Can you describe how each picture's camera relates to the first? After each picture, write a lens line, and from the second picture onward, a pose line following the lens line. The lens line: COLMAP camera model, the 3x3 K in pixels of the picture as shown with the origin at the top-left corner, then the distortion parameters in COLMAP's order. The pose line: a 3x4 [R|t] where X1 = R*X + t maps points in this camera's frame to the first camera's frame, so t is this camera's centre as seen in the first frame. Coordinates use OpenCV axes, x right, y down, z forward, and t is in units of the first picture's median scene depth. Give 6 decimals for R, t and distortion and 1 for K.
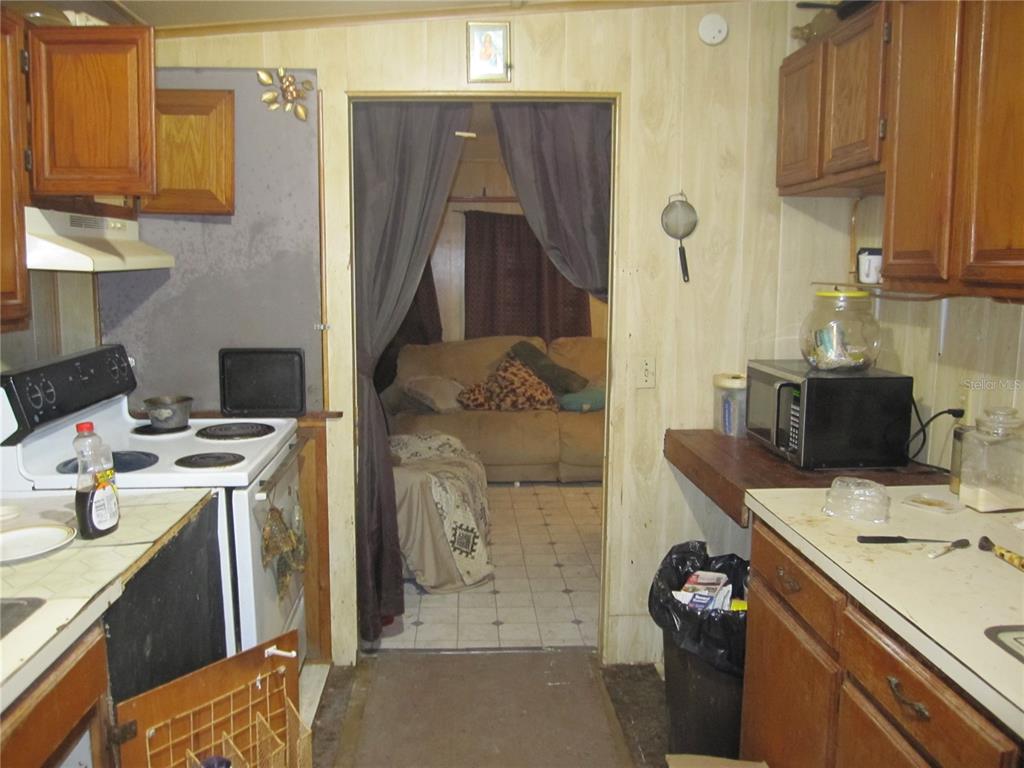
lens RADIAL K [[837.0, 0, 512.0], [0, 837.0, 384.0], [0, 0, 1]] dist [-0.066743, 0.003424]
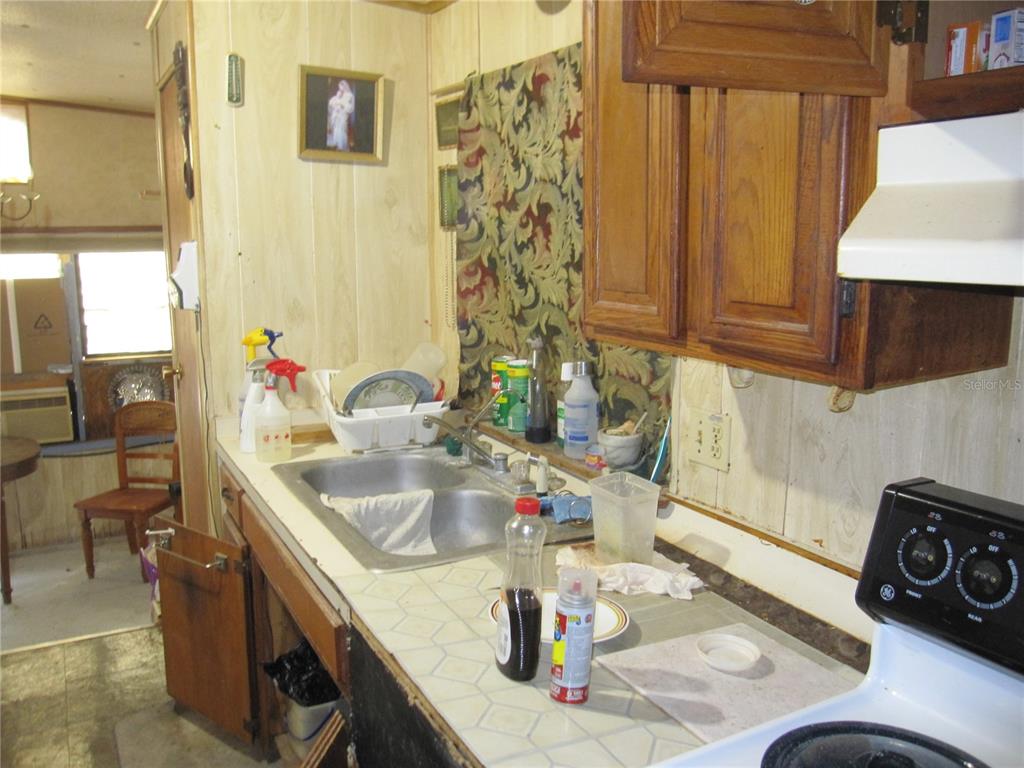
lens RADIAL K [[837.0, 0, 512.0], [0, 837.0, 384.0], [0, 0, 1]] dist [-0.066743, 0.003424]
pose [[-0.904949, 0.069677, -0.419776, -0.311804], [-0.063538, 0.953317, 0.295212, -0.286097], [0.420749, 0.293824, -0.858276, 1.937743]]
